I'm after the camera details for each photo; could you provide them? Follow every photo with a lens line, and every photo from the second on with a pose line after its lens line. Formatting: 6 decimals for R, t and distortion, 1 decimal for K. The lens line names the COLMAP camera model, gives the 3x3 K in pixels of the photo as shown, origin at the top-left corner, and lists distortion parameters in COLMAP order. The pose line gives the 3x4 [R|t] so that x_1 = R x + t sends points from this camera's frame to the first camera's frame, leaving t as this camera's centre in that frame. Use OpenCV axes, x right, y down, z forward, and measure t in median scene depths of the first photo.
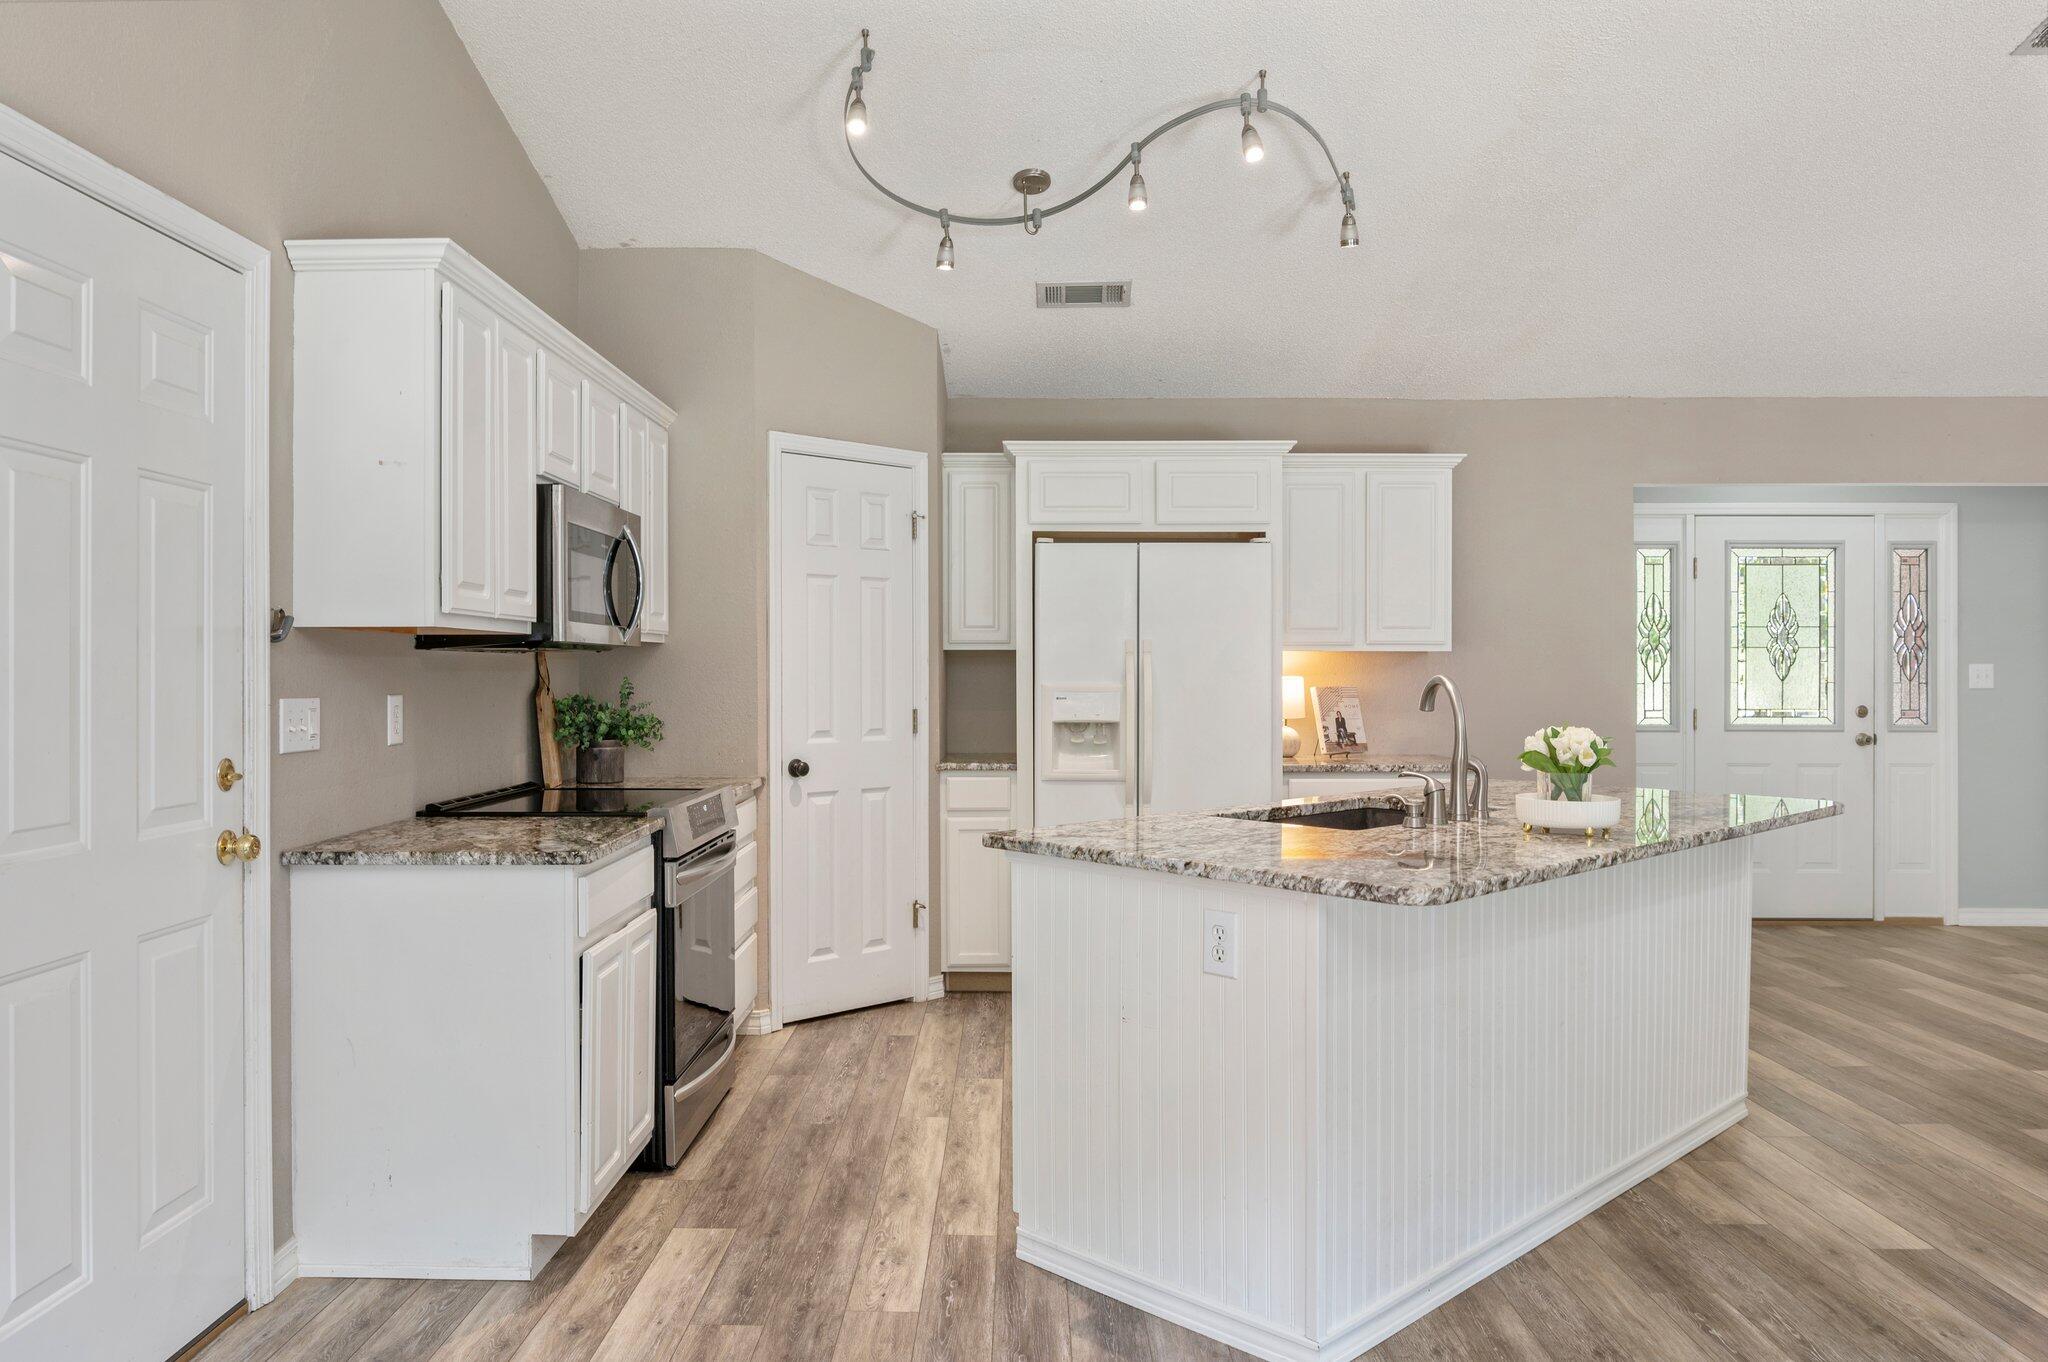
lens RADIAL K [[1434.2, 0, 1000.1], [0, 1434.2, 672.7], [0, 0, 1]] dist [-0.002673, -0.002406]
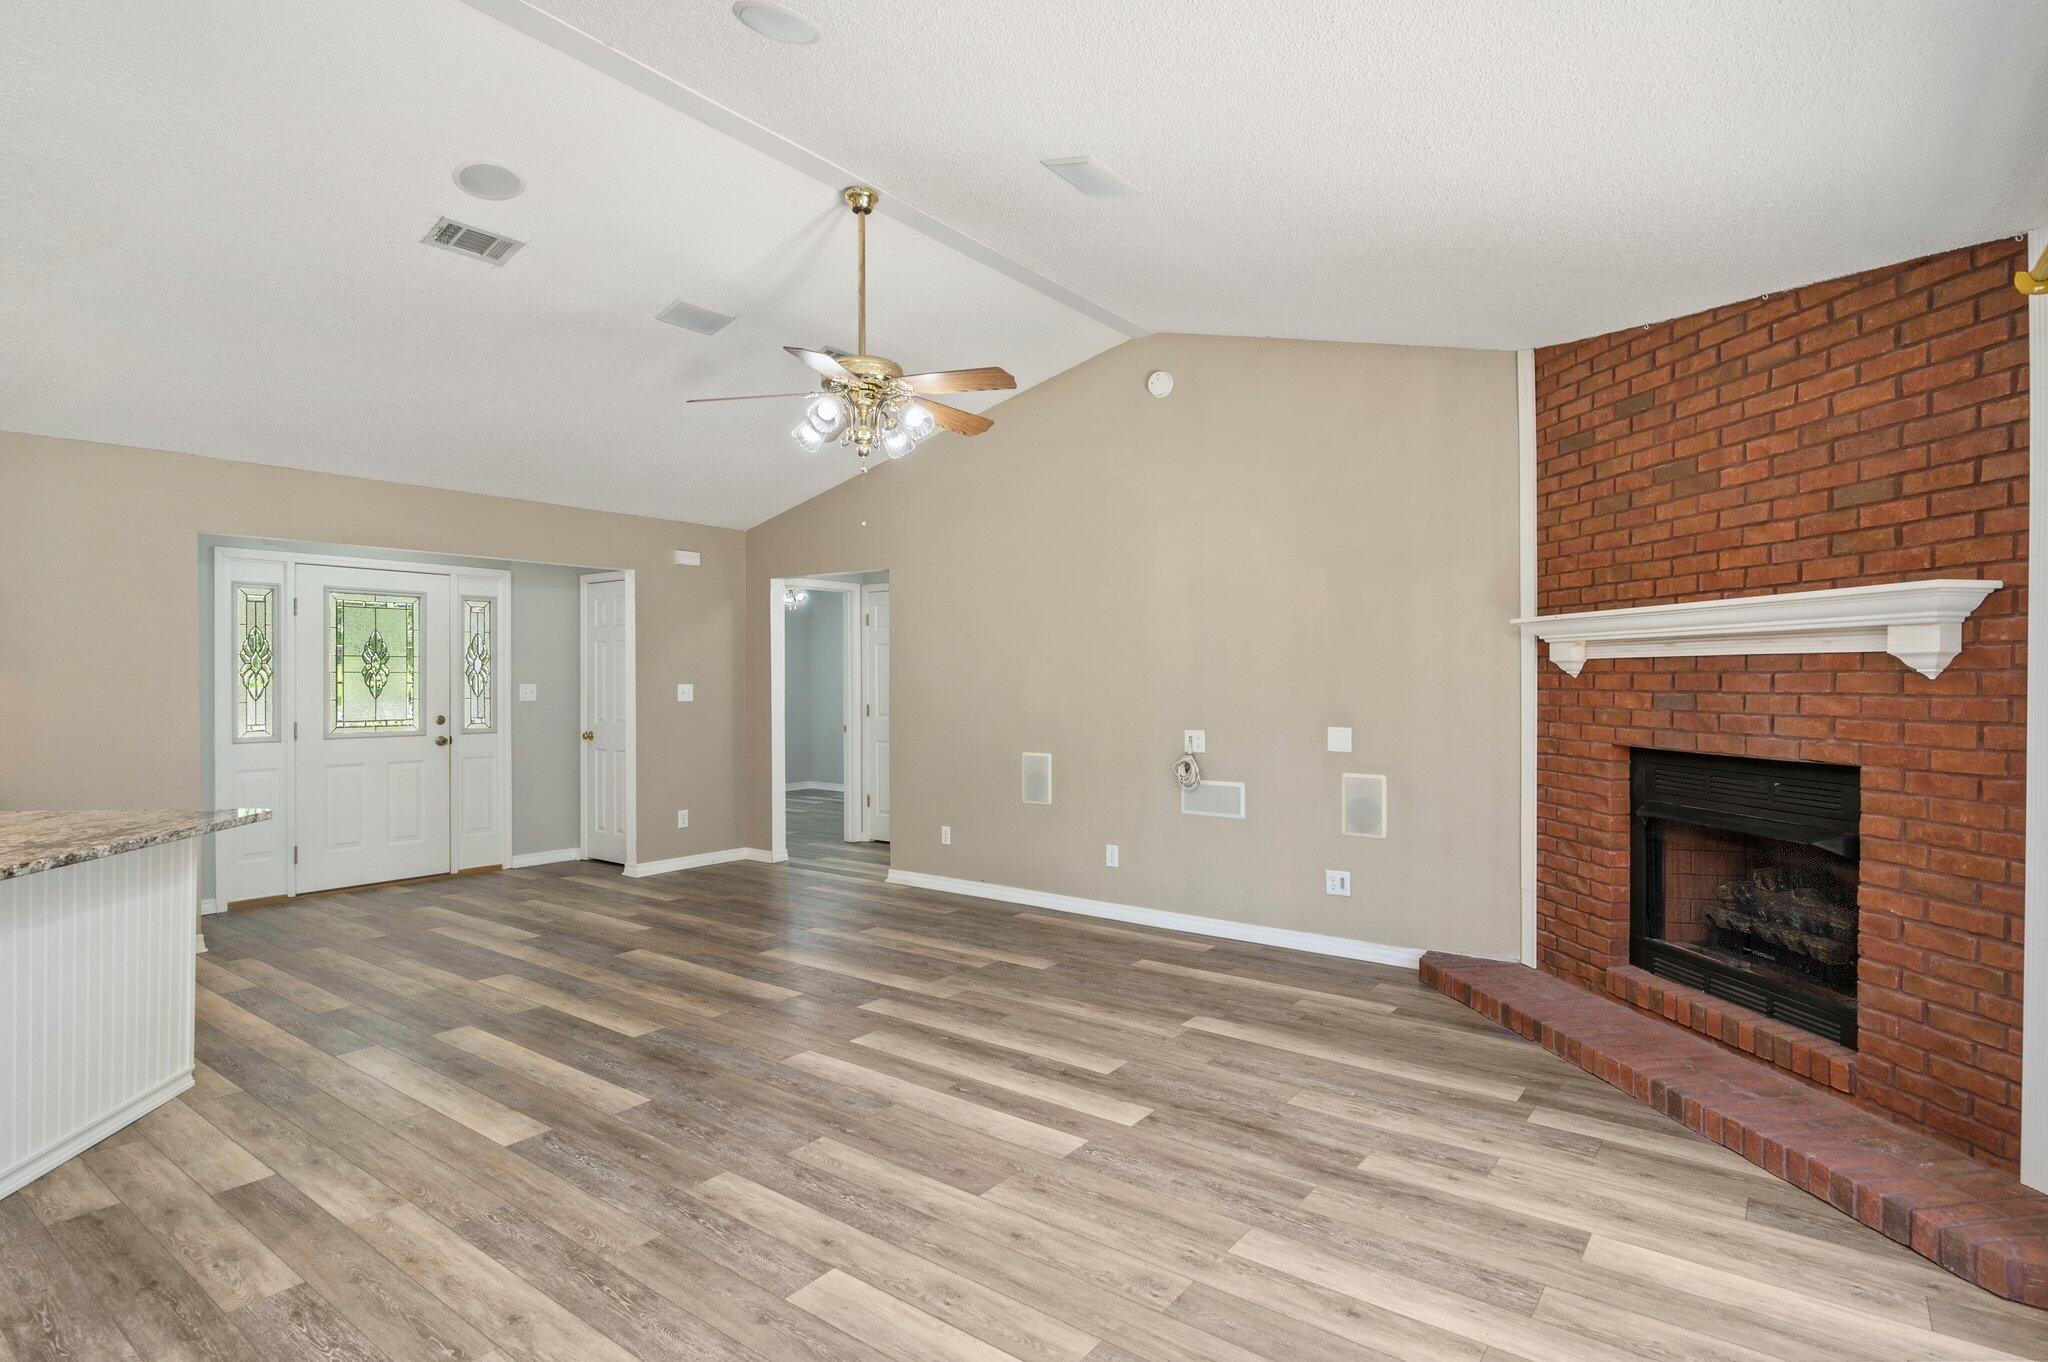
lens RADIAL K [[1043.1, 0, 1031.3], [0, 1043.1, 678.9], [0, 0, 1]] dist [-0.003527, -0.000851]
pose [[0.587153, -0.000991, 0.809475, 0.199581], [0.001970, 0.999998, -0.000205, -0.014953], [-0.809473, 0.001715, 0.587154, -0.035408]]
